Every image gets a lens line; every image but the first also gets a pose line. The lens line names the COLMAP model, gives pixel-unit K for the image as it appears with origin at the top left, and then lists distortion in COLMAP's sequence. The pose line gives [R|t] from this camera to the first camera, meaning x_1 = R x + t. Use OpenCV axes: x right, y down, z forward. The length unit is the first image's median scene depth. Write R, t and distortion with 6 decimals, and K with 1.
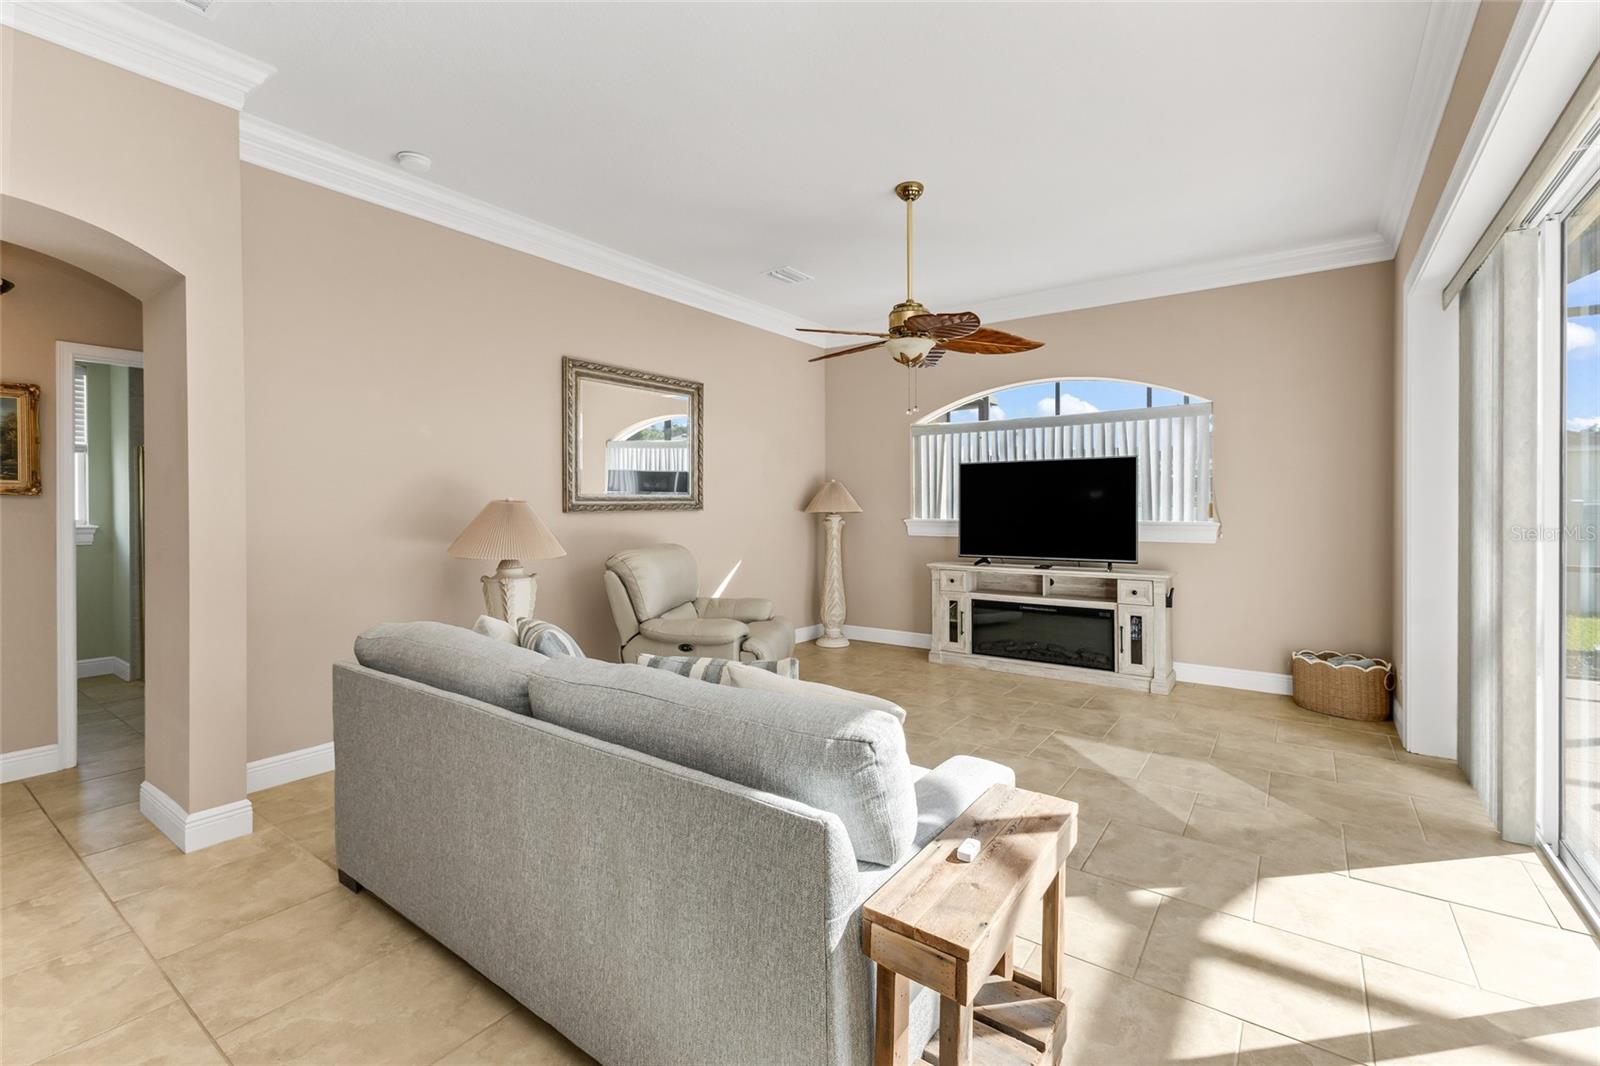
lens RADIAL K [[700.2, 0, 823.8], [0, 700.2, 509.5], [0, 0, 1]] dist [0.004999, 0.000548]
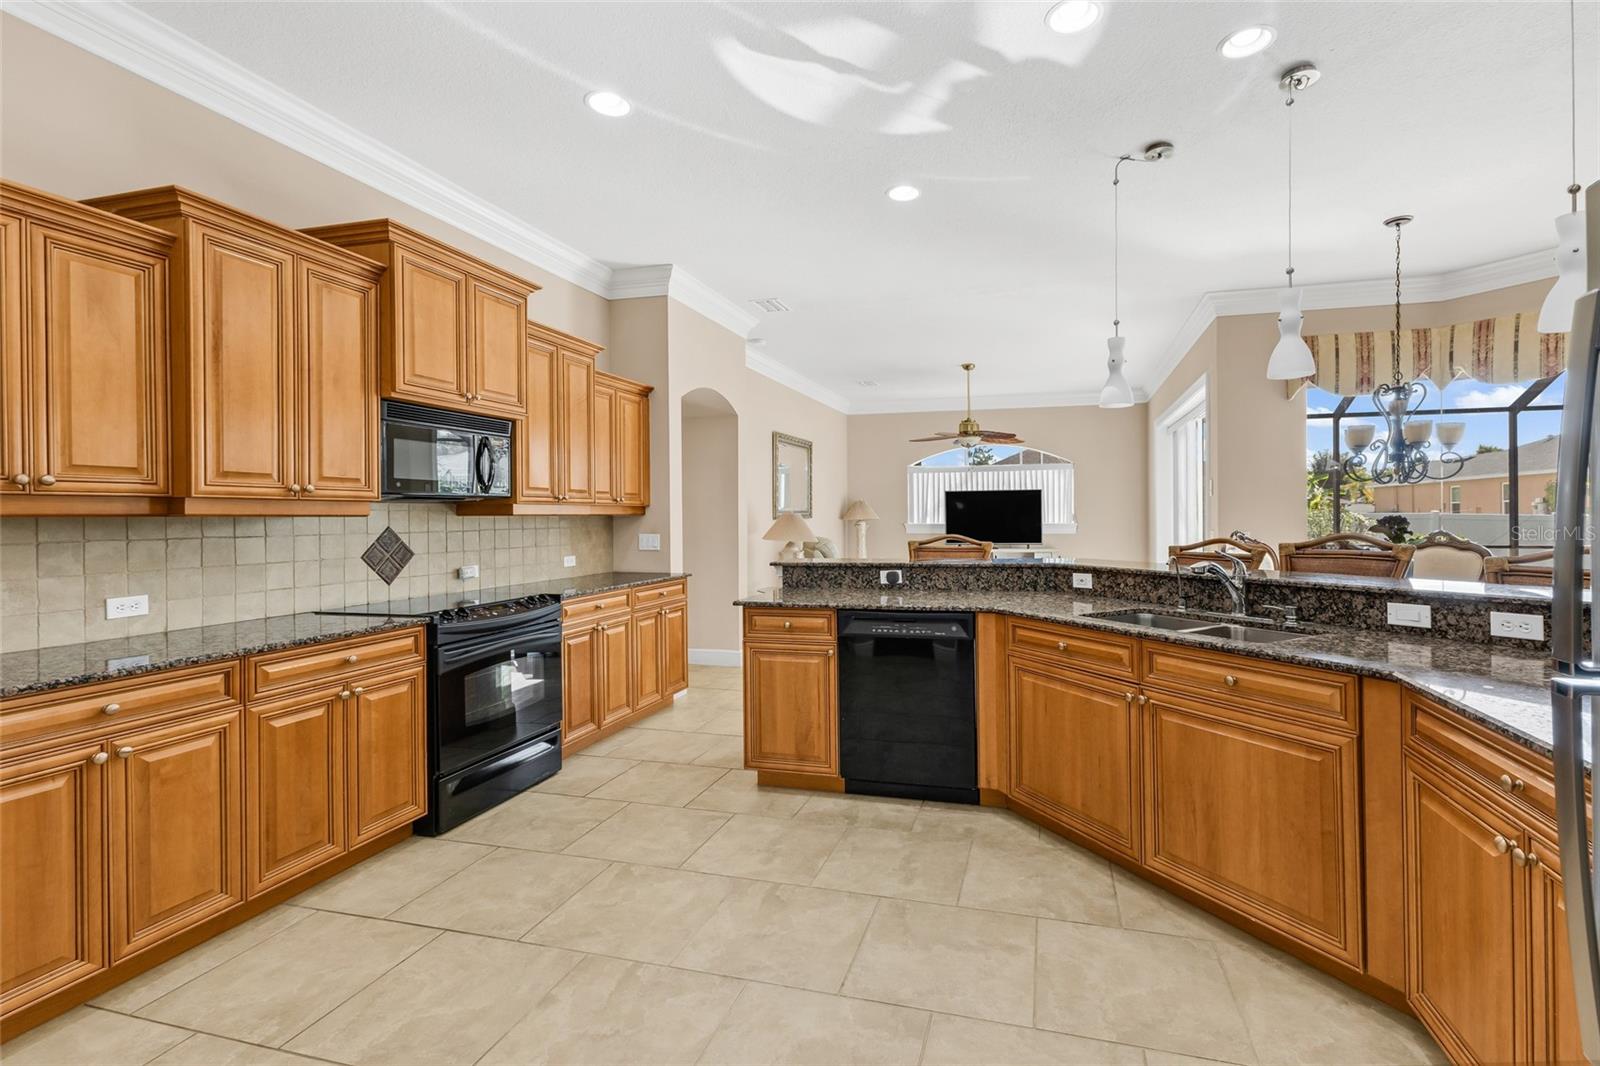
lens RADIAL K [[700.2, 0, 860.1], [0, 700.2, 514.3], [0, 0, 1]] dist [0.004999, 0.000548]
pose [[0.942954, -0.002308, 0.332916, -0.634383], [0.005894, 0.999935, -0.009765, 0.008247], [-0.332872, 0.011170, 0.942906, -0.627598]]
